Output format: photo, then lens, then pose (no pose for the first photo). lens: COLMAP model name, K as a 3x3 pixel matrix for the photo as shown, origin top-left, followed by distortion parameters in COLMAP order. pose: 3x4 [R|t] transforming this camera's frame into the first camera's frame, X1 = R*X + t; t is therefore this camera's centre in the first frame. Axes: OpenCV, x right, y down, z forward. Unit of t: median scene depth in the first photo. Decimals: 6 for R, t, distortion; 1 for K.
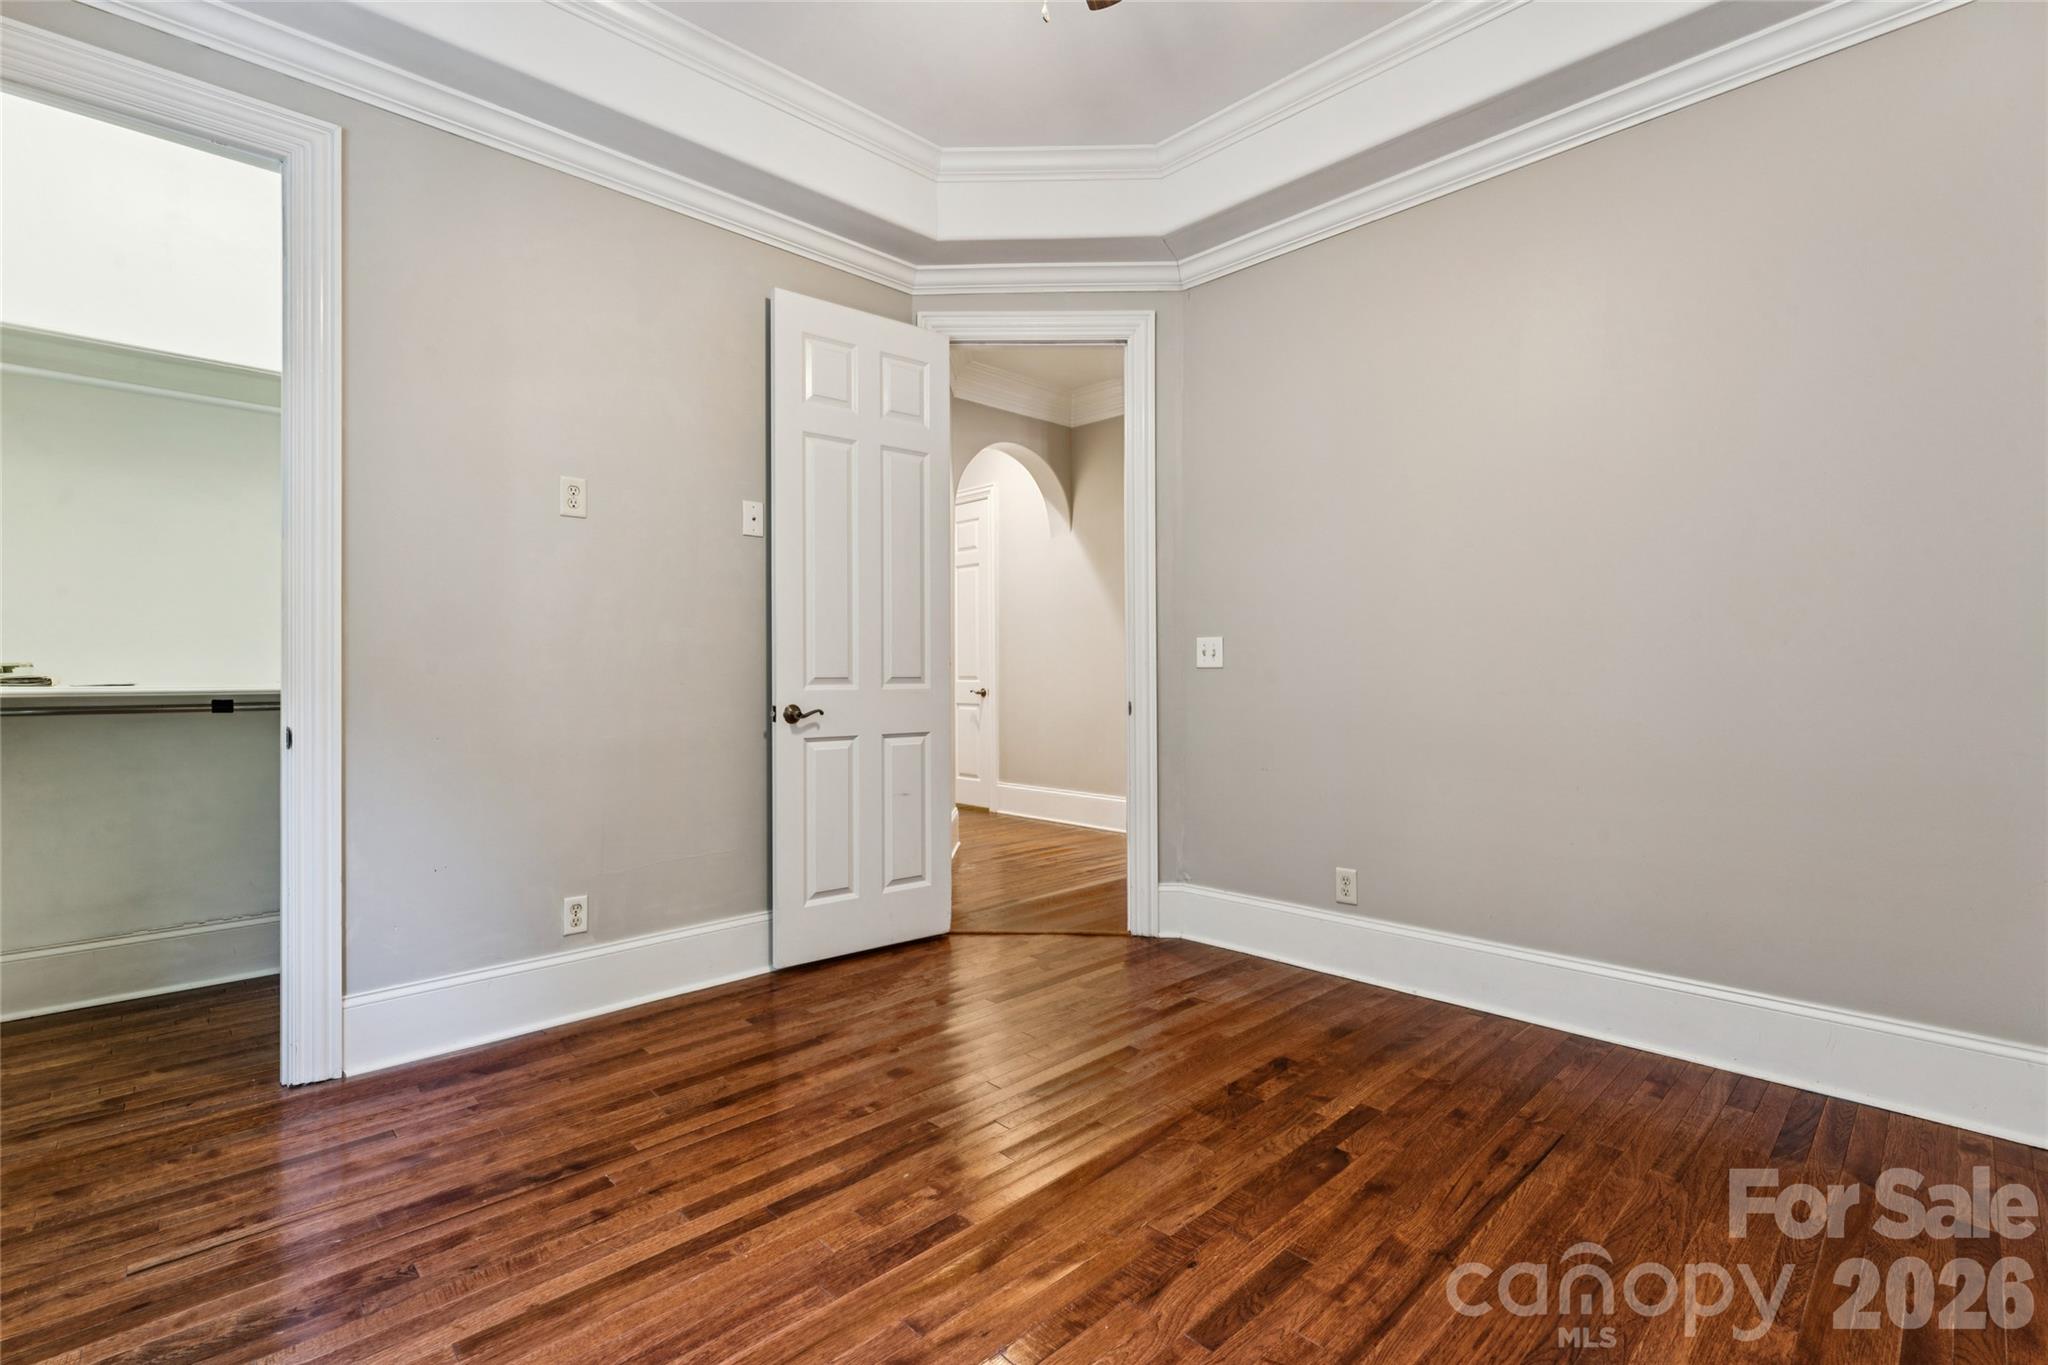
lens RADIAL K [[926.3, 0, 1030.9], [0, 926.3, 669.7], [0, 0, 1]] dist [0.000979, -0.001437]
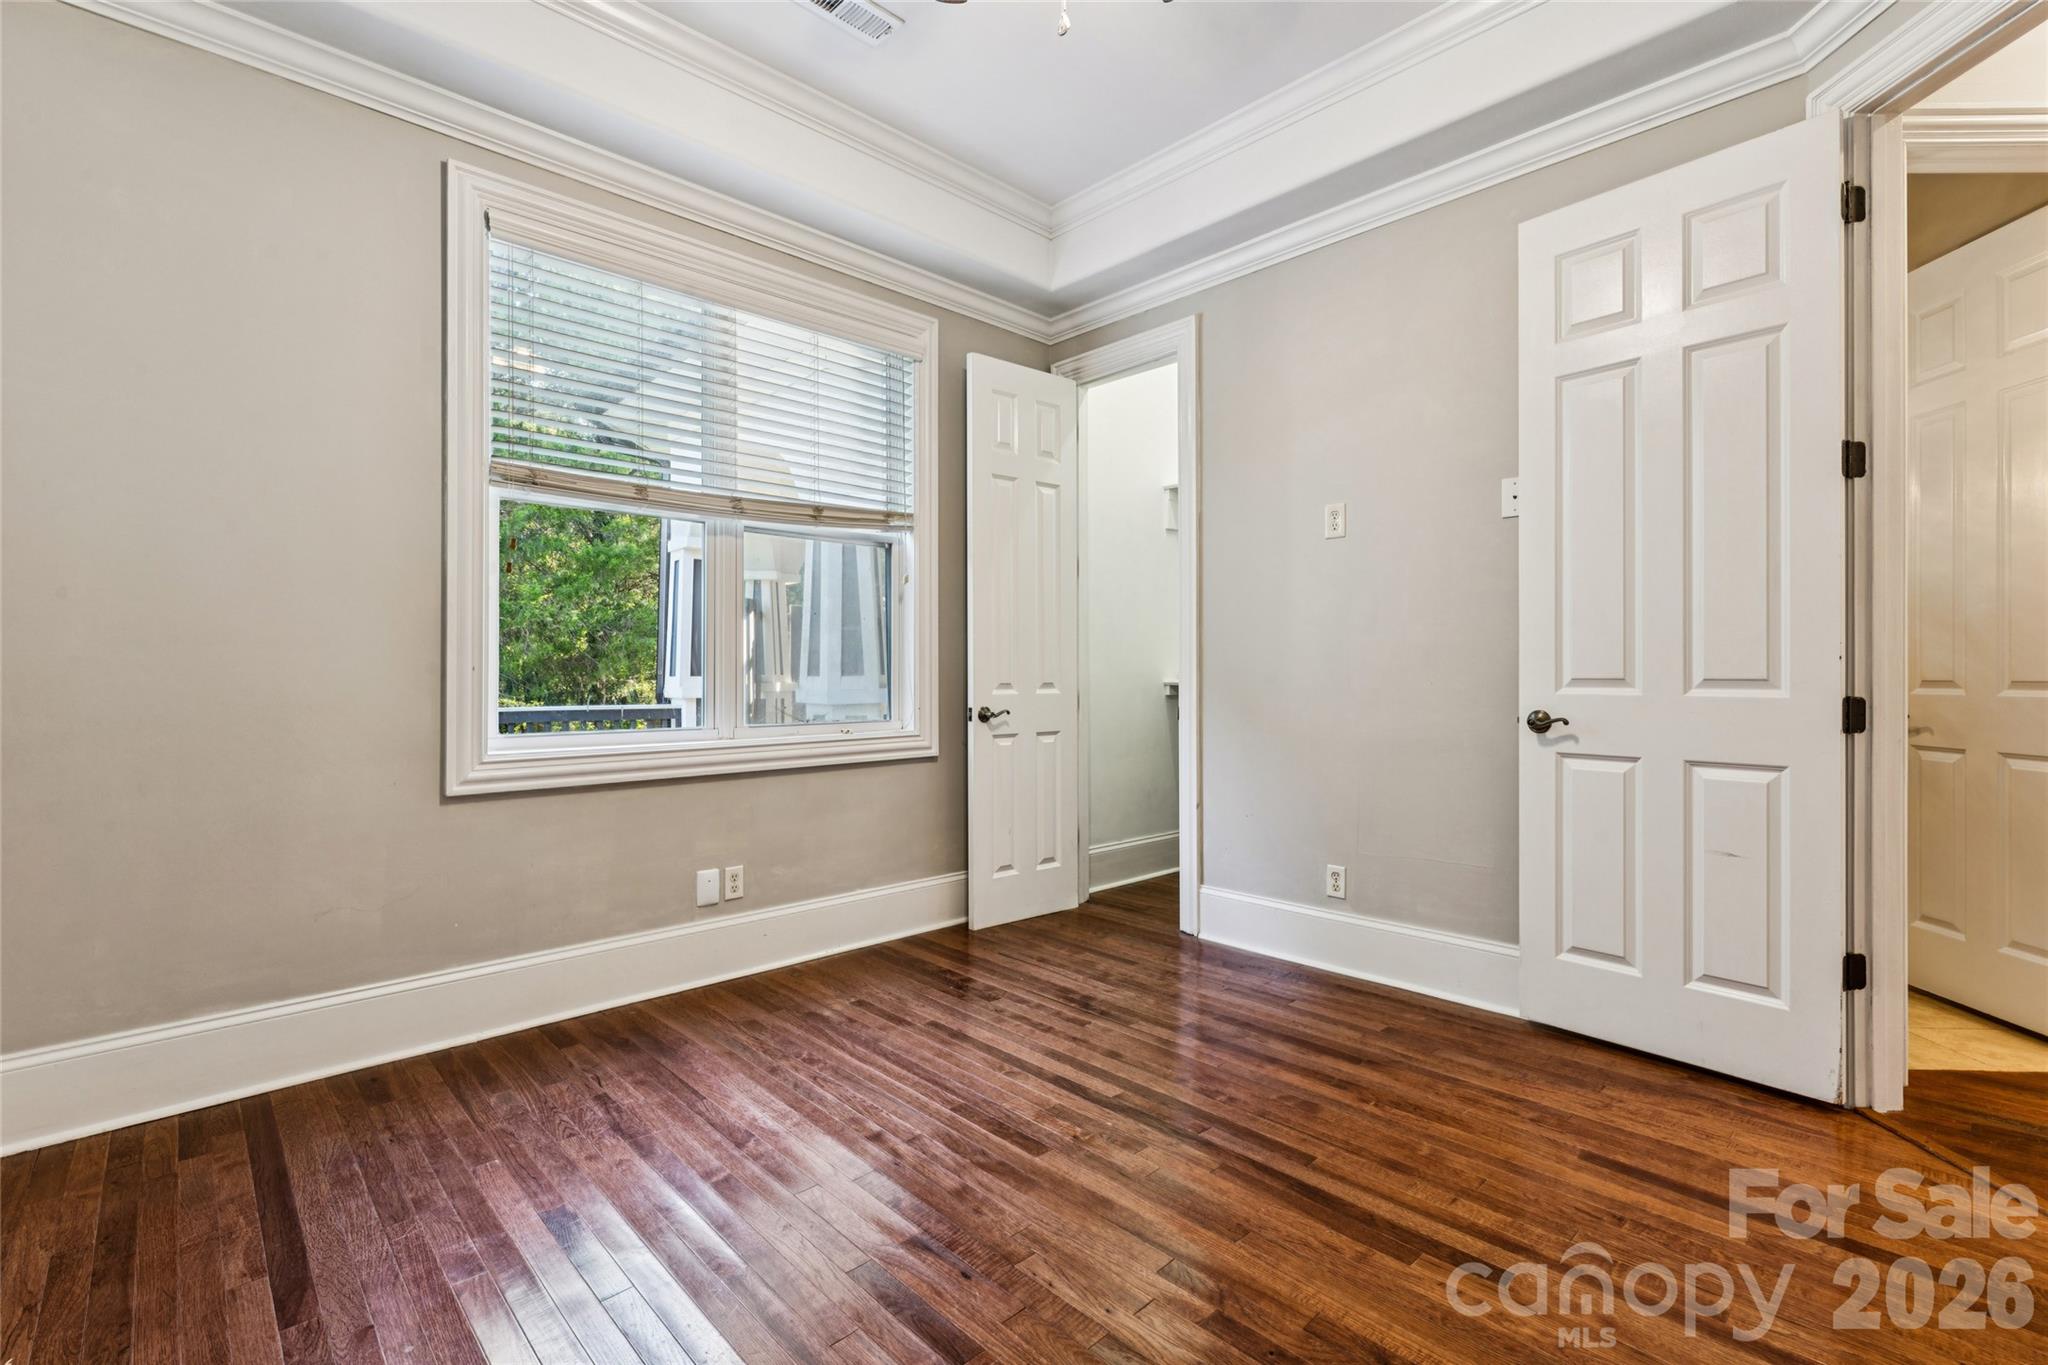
lens RADIAL K [[926.3, 0, 1024.0], [0, 926.3, 676.1], [0, 0, 1]] dist [0.000979, -0.001437]
pose [[-0.009672, 0.003949, -0.999945, 0.892930], [0.002383, 0.999989, 0.003927, 0.003606], [0.999950, -0.002345, -0.009681, 0.830936]]
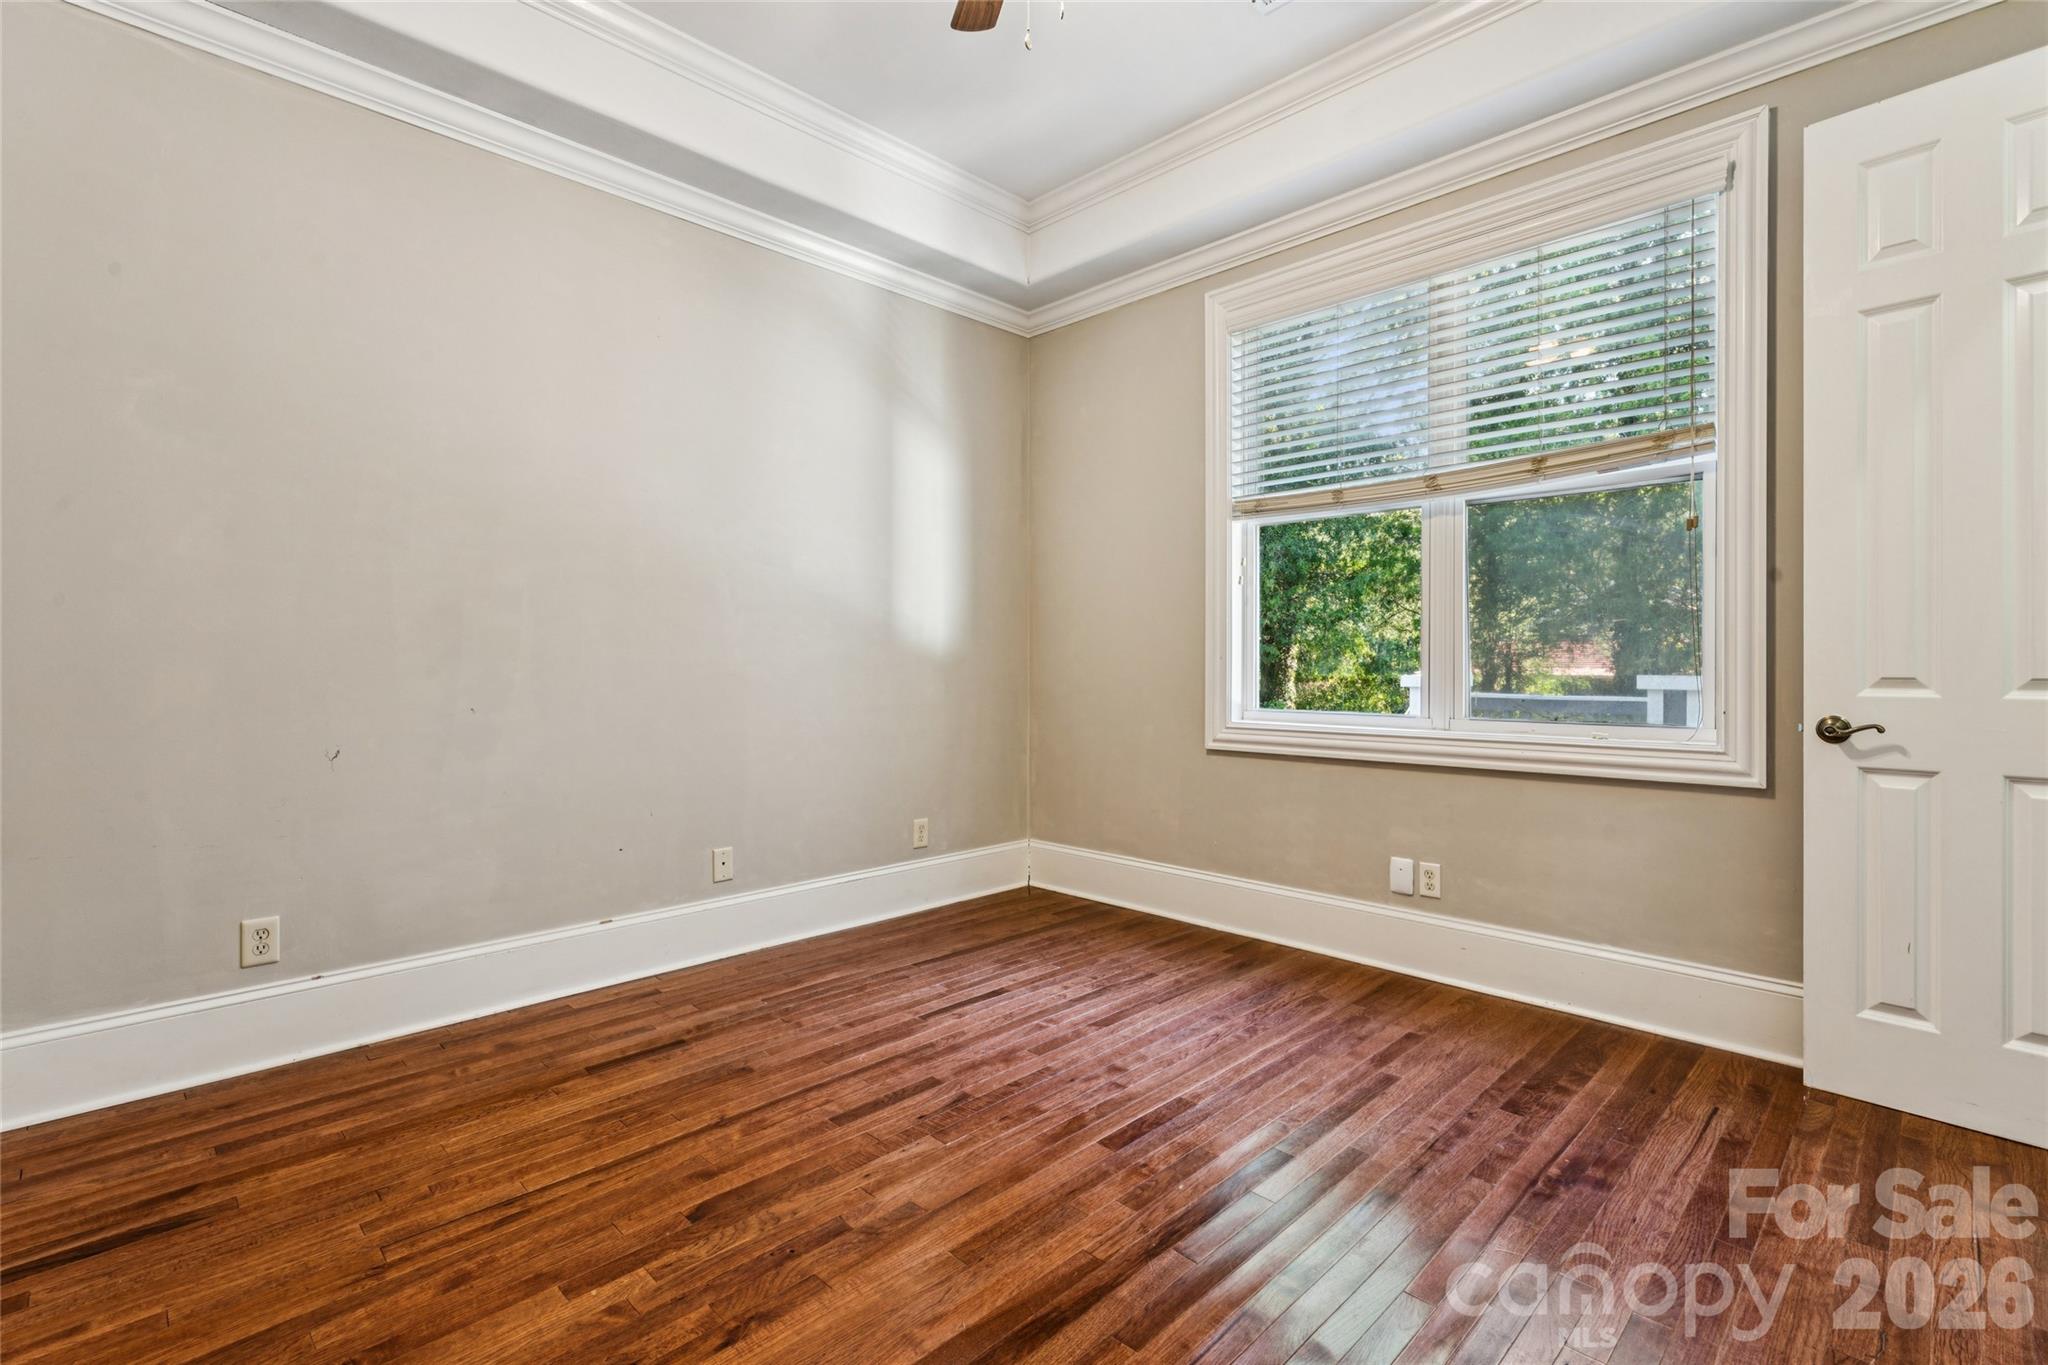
lens RADIAL K [[926.3, 0, 1029.2], [0, 926.3, 678.0], [0, 0, 1]] dist [0.000979, -0.001437]
pose [[-0.999902, 0.005092, -0.013078, 0.028465], [0.004908, 0.999890, 0.014028, 0.006833], [0.013148, 0.013962, -0.999816, 1.777904]]
